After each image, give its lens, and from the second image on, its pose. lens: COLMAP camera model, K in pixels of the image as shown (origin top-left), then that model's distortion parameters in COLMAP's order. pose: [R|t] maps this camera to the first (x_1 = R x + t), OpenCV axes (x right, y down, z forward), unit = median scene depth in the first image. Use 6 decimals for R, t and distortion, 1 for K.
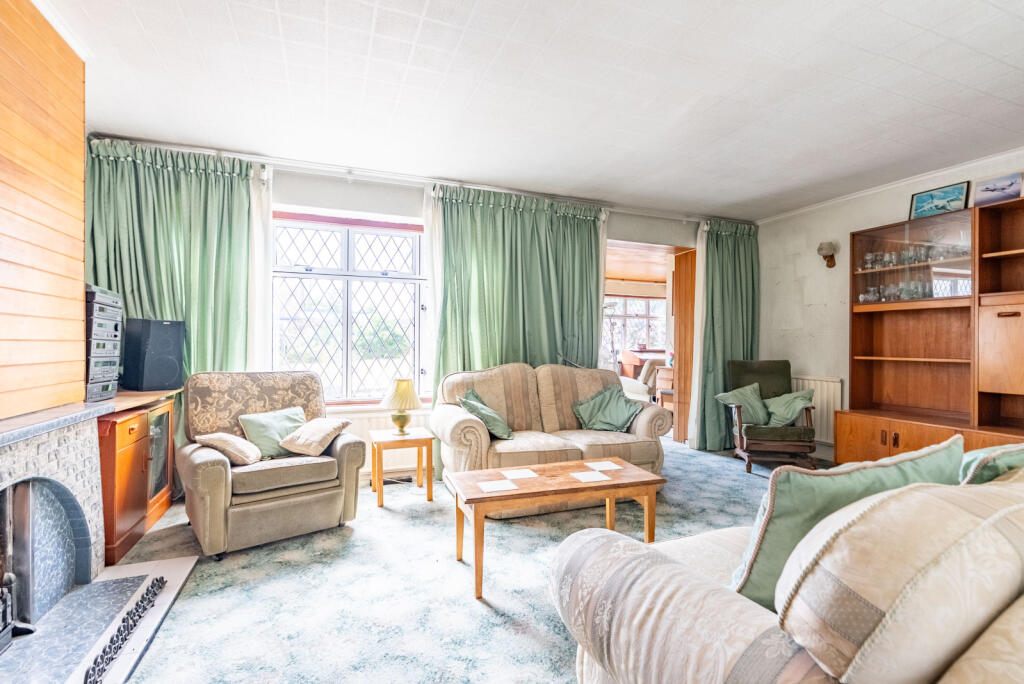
lens RADIAL K [[474.1, 0, 512.0], [0, 474.1, 342.0], [0, 0, 1]] dist [-0.016057, 0.007328]
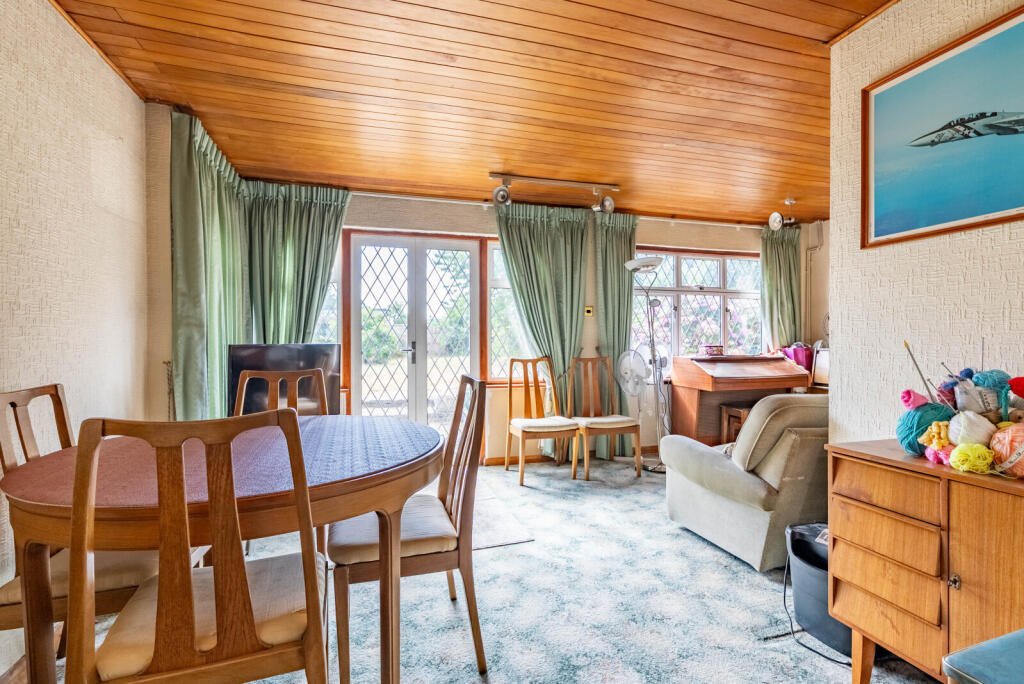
lens RADIAL K [[474.1, 0, 512.0], [0, 474.1, 342.0], [0, 0, 1]] dist [-0.016057, 0.007328]
pose [[0.996184, -0.005692, -0.087093, 0.259077], [0.005955, 0.999978, 0.002753, -0.003501], [0.087076, -0.003261, 0.996196, 1.176622]]
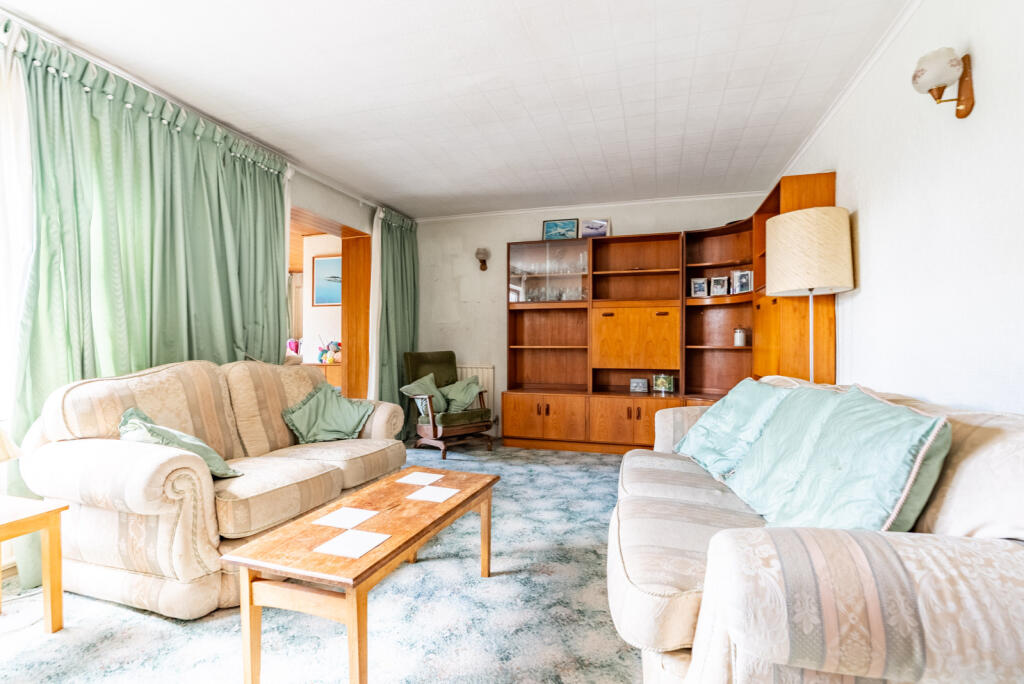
lens RADIAL K [[474.1, 0, 512.0], [0, 474.1, 342.0], [0, 0, 1]] dist [-0.016057, 0.007328]
pose [[0.617846, -0.003782, 0.786290, -0.224741], [0.002108, 0.999993, 0.003153, 0.016852], [-0.786296, -0.000290, 0.617850, 0.245560]]
